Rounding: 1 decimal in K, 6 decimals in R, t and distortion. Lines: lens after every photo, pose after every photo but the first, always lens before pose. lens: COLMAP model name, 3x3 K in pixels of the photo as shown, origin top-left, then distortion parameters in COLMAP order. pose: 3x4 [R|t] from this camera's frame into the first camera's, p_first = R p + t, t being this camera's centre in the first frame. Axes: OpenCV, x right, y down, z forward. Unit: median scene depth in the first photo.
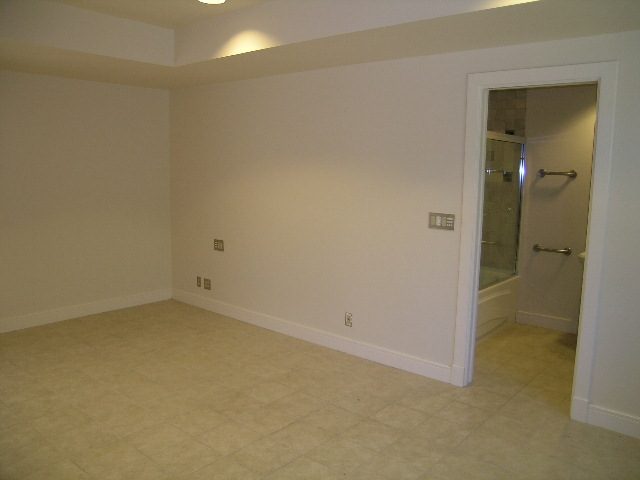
lens RADIAL K [[525.9, 0, 324.3], [0, 525.9, 238.9], [0, 0, 1]] dist [-0.125849, 0.106850]
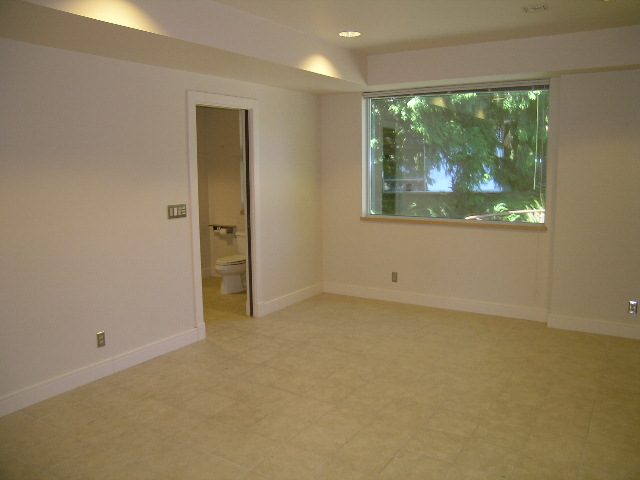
lens RADIAL K [[525.9, 0, 324.3], [0, 525.9, 238.9], [0, 0, 1]] dist [-0.125849, 0.106850]
pose [[-0.134043, -0.157904, 0.978314, -1.035370], [0.142771, 0.973847, 0.176745, -0.141251], [-0.980637, 0.163367, -0.107993, 0.857062]]
